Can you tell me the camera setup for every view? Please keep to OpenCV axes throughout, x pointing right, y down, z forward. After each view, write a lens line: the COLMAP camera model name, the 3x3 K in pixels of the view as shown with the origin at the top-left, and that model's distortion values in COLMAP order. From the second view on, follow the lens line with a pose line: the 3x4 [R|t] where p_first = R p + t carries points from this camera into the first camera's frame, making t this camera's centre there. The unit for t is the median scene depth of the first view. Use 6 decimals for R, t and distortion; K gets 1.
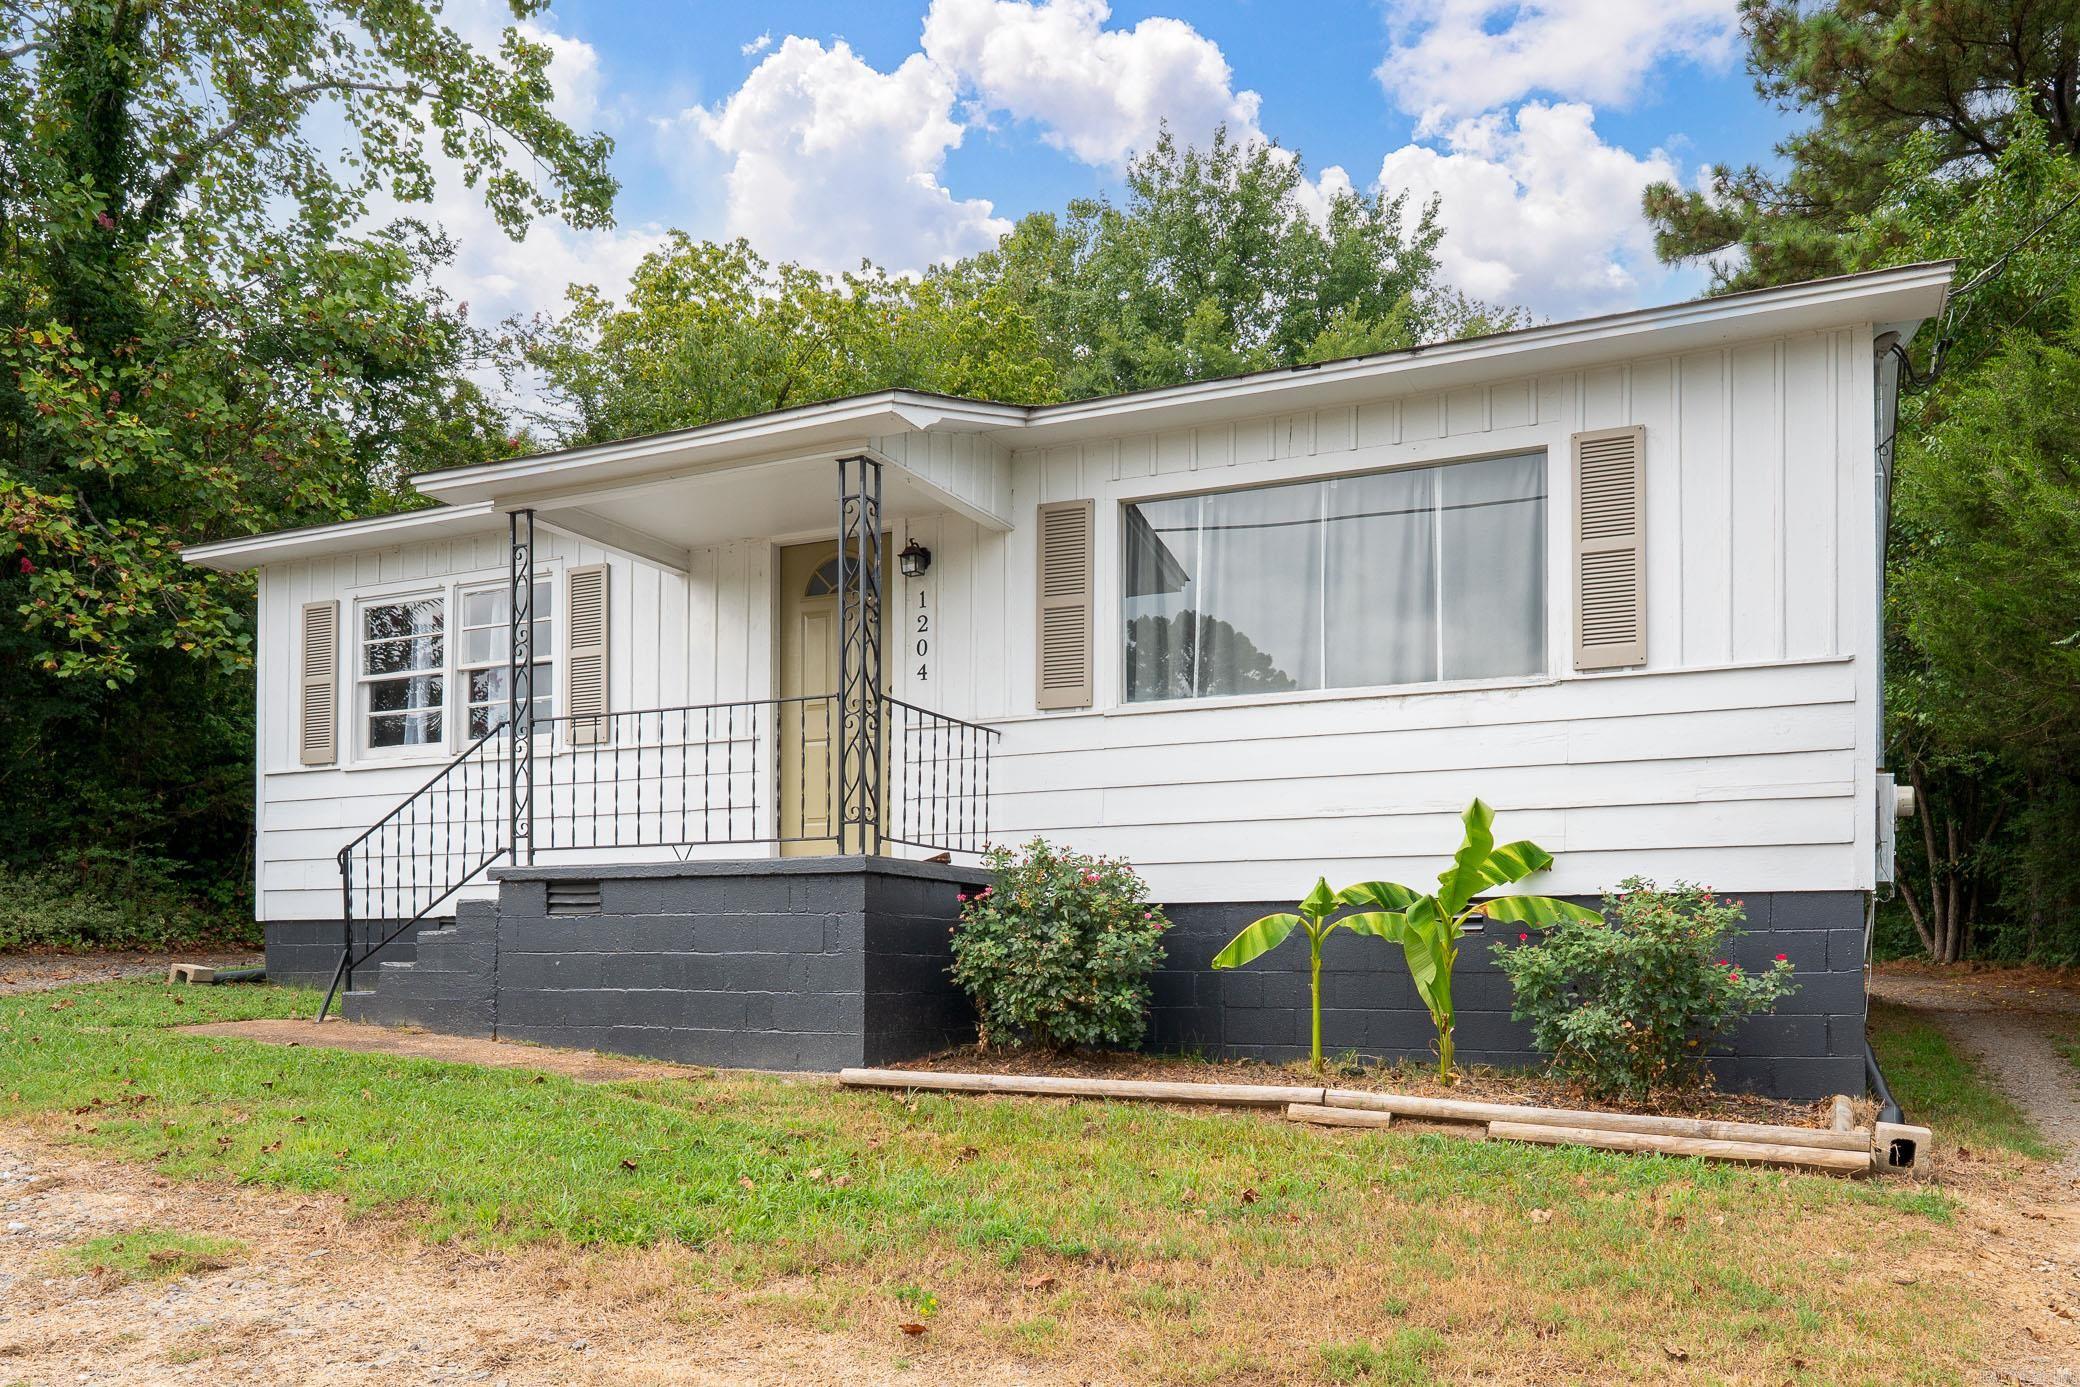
lens RADIAL K [[1743.9, 0, 1042.8], [0, 1743.9, 948.2], [0, 0, 1]] dist [-0.002539, -0.000309]
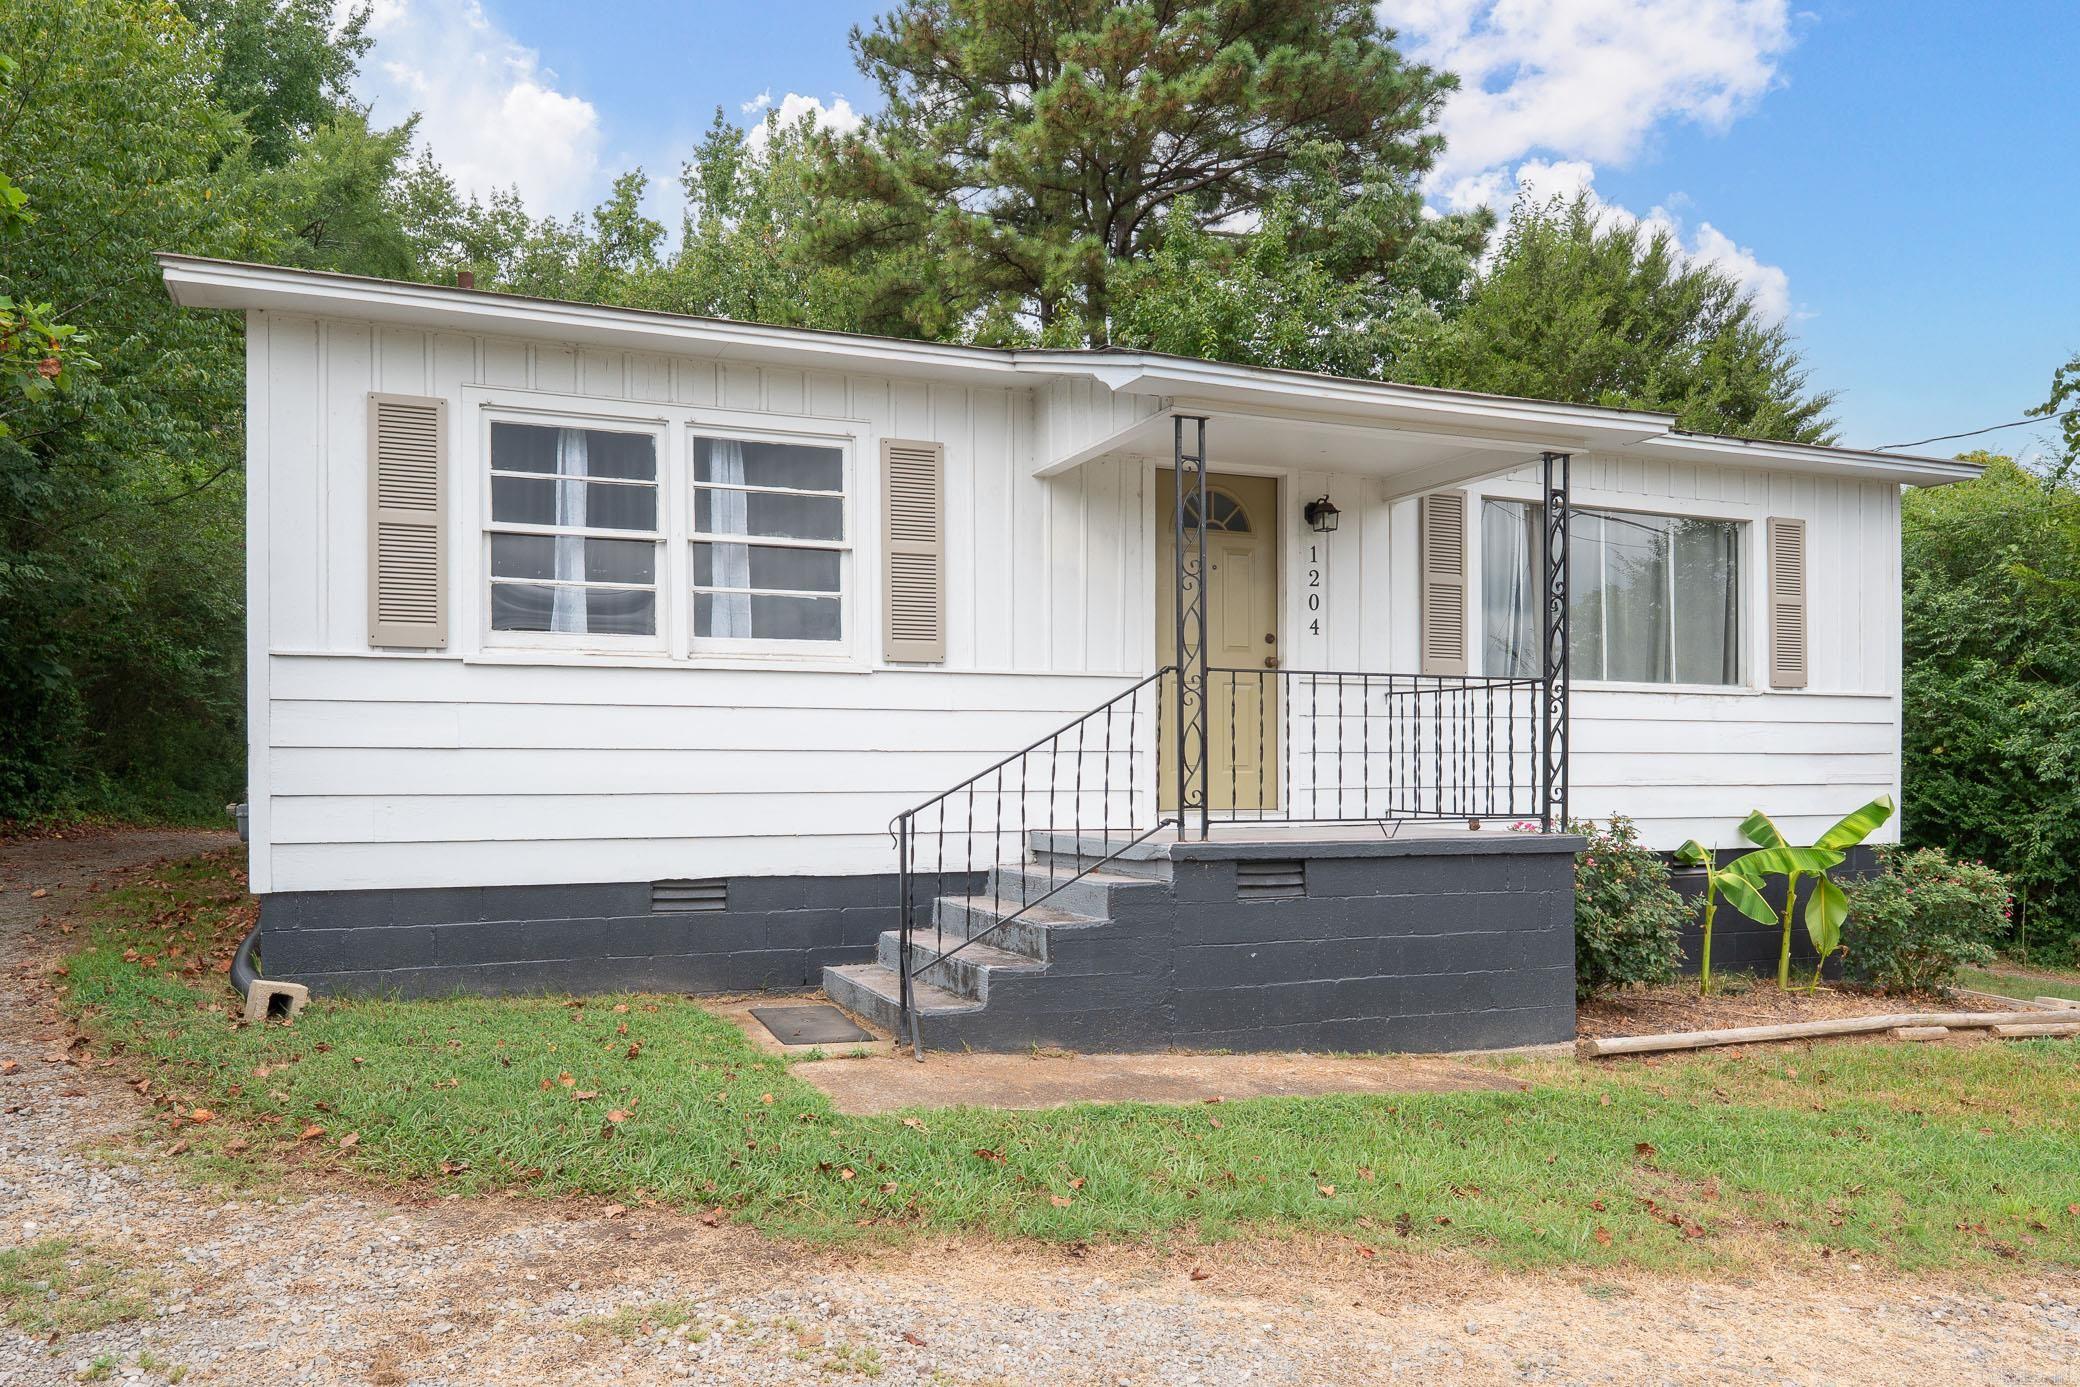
lens RADIAL K [[1629.8, 0, 1044.3], [0, 1629.8, 763.8], [0, 0, 1]] dist [-0.001774, -0.005476]
pose [[0.623116, 0.000696, 0.782129, -0.956914], [-0.009184, 0.999937, 0.006427, -0.088912], [-0.782076, -0.011188, 0.623083, 0.567586]]
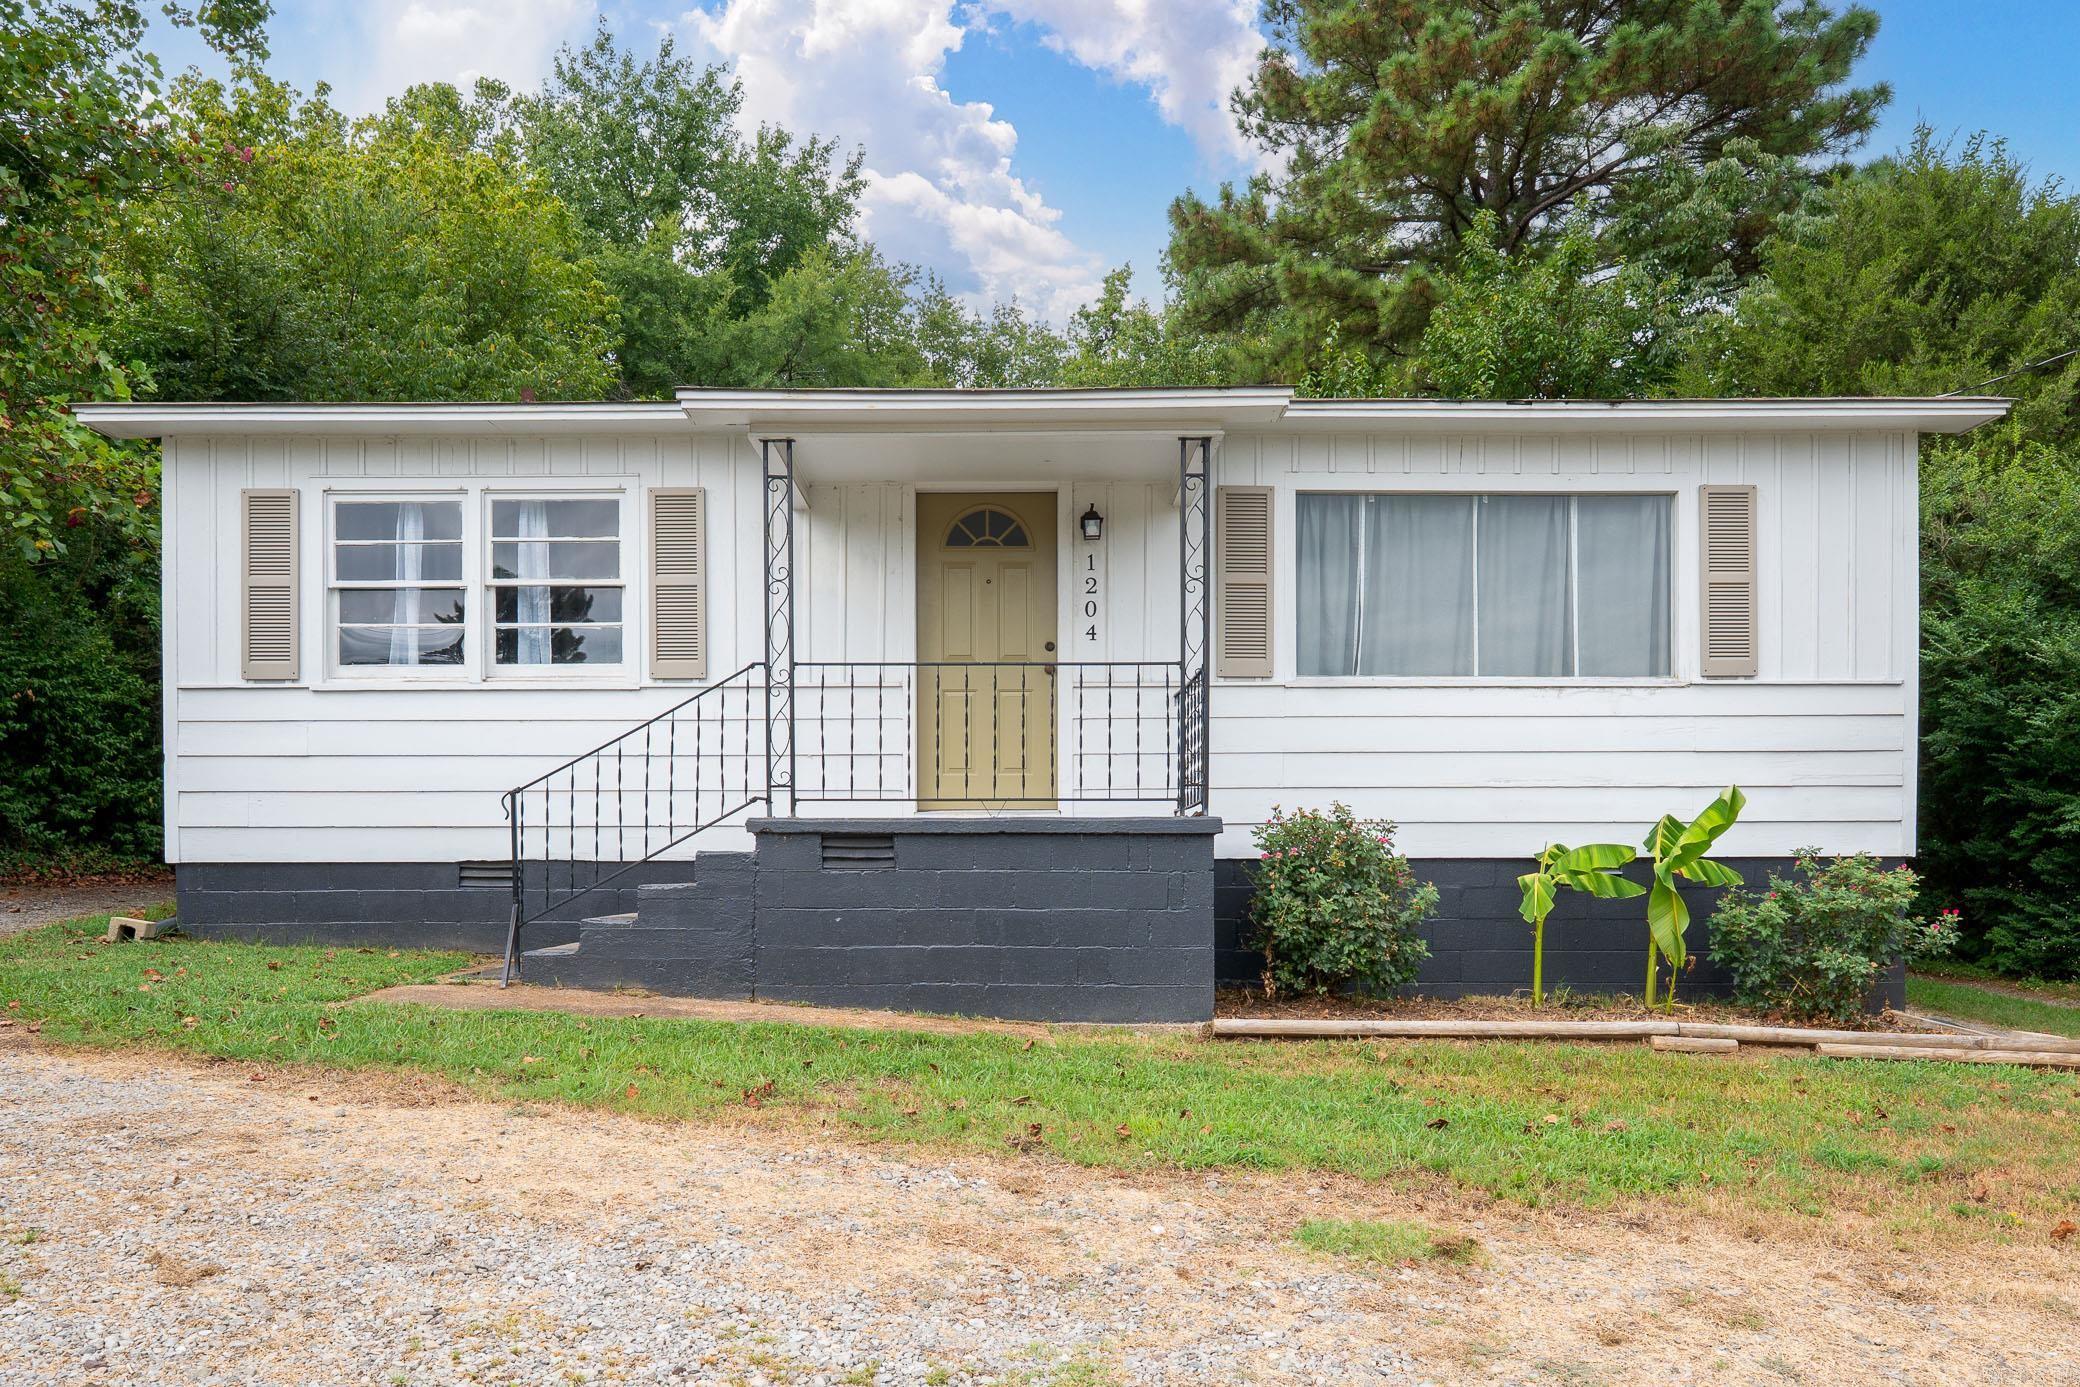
lens RADIAL K [[1721.7, 0, 1032.3], [0, 1721.7, 890.0], [0, 0, 1]] dist [-0.004707, -0.006822]
pose [[0.891950, -0.005866, 0.452096, -0.599787], [-0.002316, 0.999843, 0.017541, -0.024216], [-0.452128, -0.016693, 0.891797, 0.104251]]
